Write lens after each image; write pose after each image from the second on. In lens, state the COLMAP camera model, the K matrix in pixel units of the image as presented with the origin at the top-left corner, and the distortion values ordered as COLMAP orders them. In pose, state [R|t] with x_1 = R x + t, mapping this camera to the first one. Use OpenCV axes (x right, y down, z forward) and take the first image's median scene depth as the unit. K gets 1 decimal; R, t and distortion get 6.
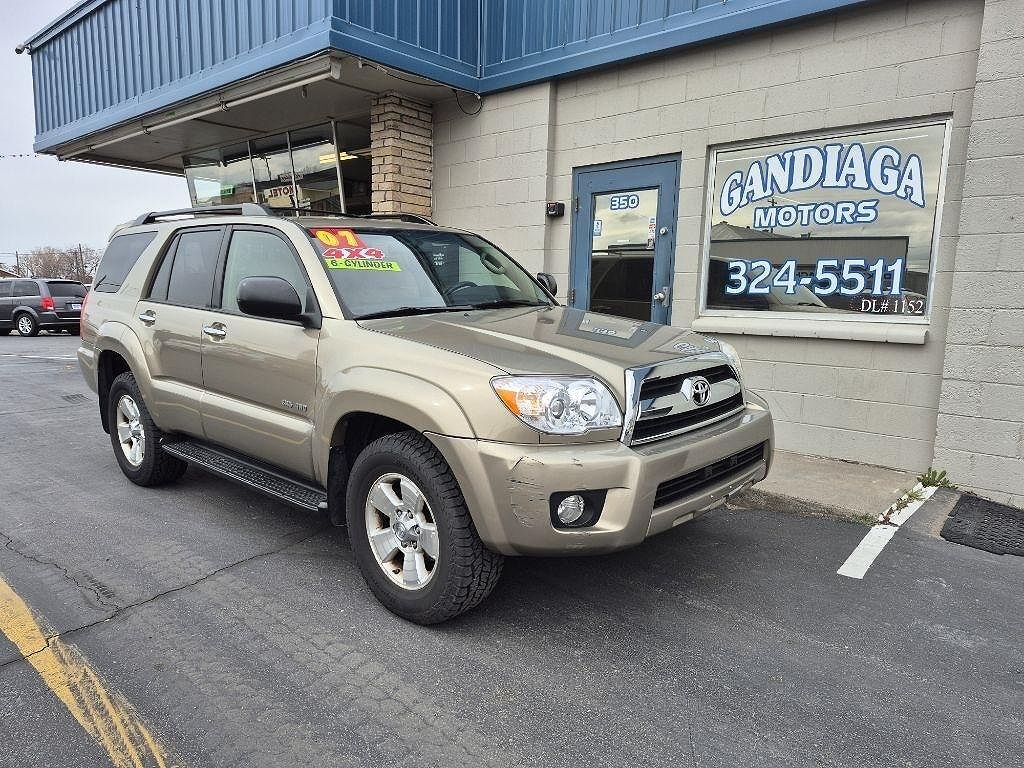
lens RADIAL K [[695.2, 0, 512.0], [0, 695.2, 384.0], [0, 0, 1]] dist [0.074219, -0.065296]
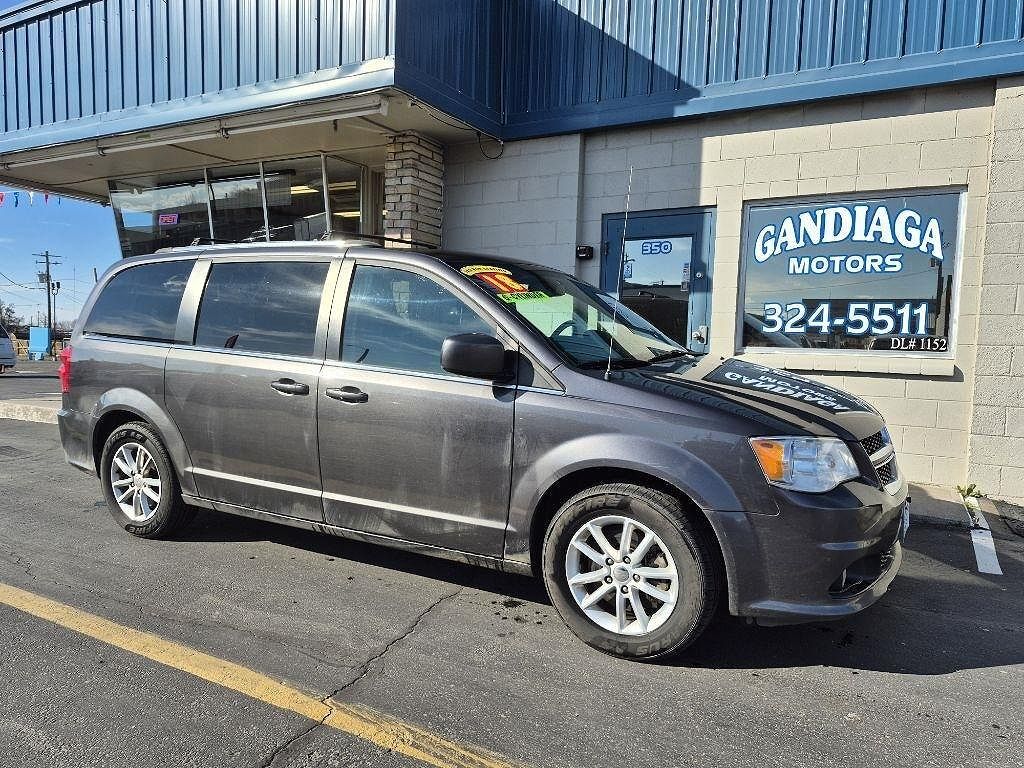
lens RADIAL K [[695.2, 0, 512.0], [0, 695.2, 384.0], [0, 0, 1]] dist [0.074219, -0.065296]
pose [[0.973170, -0.010290, 0.229856, -0.341221], [0.023798, 0.998143, -0.056074, 0.004910], [-0.228852, 0.060040, 0.971608, 0.020435]]
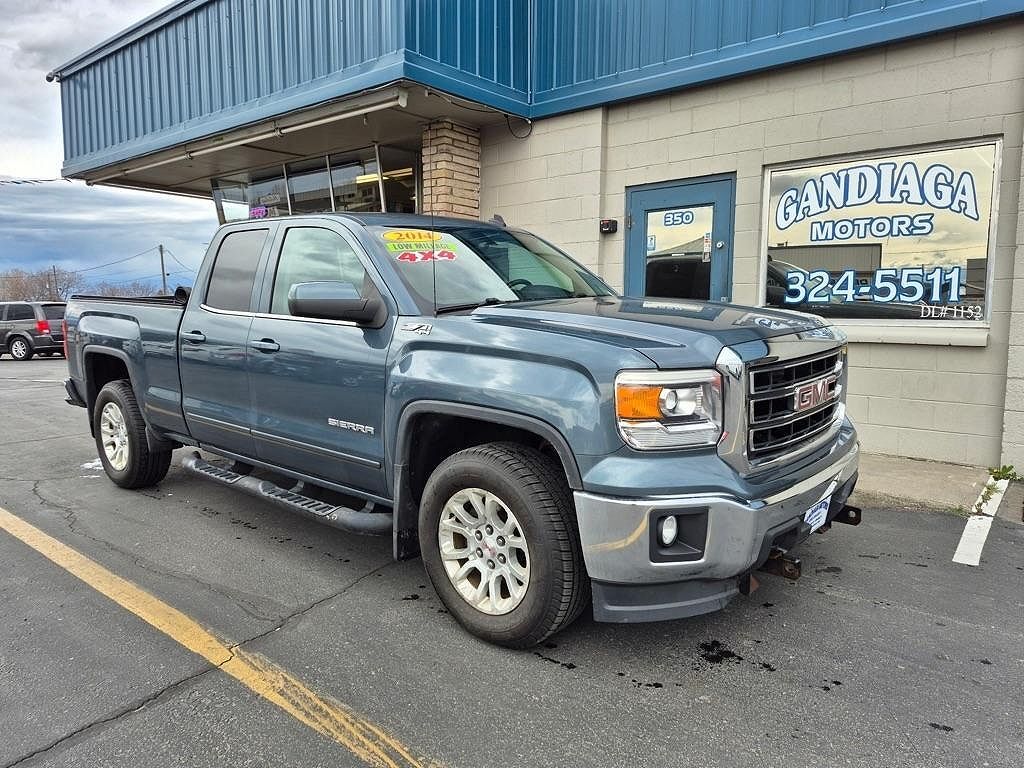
lens RADIAL K [[692.5, 0, 516.3], [0, 692.5, 366.0], [0, 0, 1]] dist [0.068994, -0.059791]
pose [[0.998862, -0.023333, 0.041606, -0.148230], [0.025124, 0.998756, -0.043067, 0.001381], [-0.040549, 0.044064, 0.998205, -0.032043]]
